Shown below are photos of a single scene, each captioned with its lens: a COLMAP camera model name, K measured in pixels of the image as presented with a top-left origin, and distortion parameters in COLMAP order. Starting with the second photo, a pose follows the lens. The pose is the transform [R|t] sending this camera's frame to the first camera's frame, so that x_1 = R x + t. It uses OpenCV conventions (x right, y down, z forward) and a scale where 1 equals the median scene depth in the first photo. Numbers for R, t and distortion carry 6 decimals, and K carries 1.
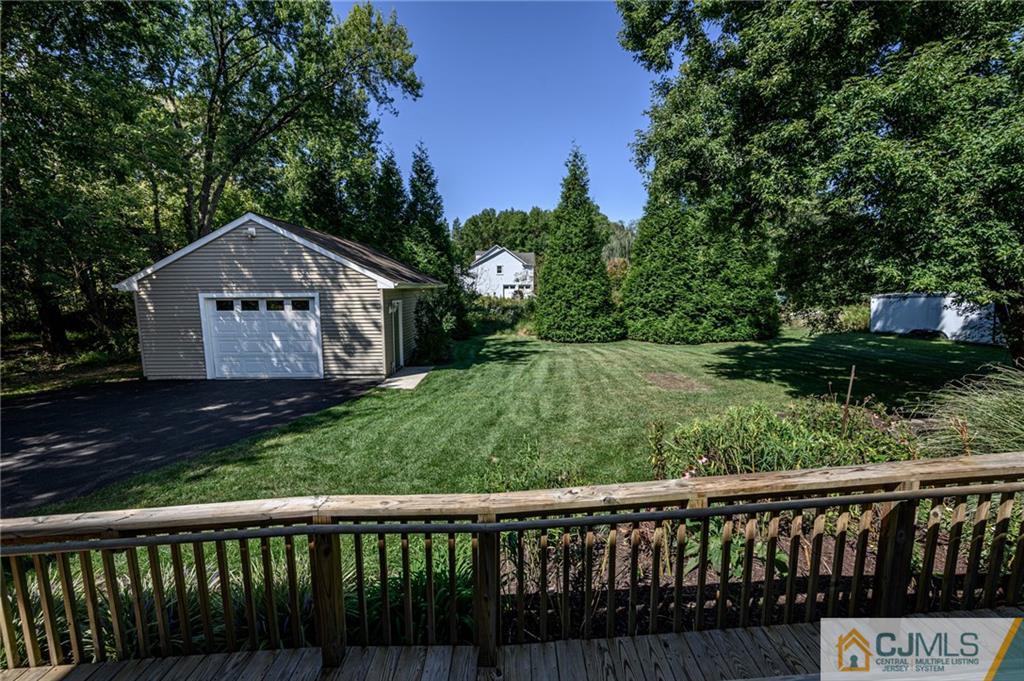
lens RADIAL K [[403.6, 0, 513.5], [0, 403.6, 342.5], [0, 0, 1]] dist [-0.002102, 0.001274]
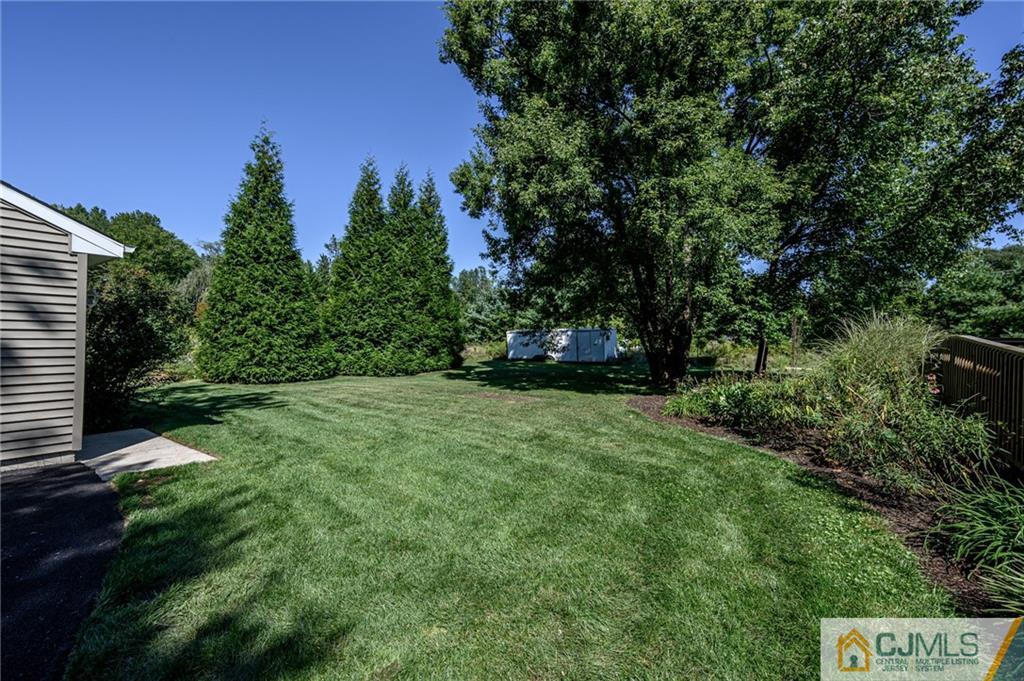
lens RADIAL K [[433.3, 0, 512.5], [0, 433.3, 343.4], [0, 0, 1]] dist [0.000029, 0.000028]
pose [[0.549649, 0.009226, 0.835345, -0.292182], [0.098121, 0.992305, -0.075522, 0.031632], [-0.829613, 0.123476, 0.544514, 0.219045]]
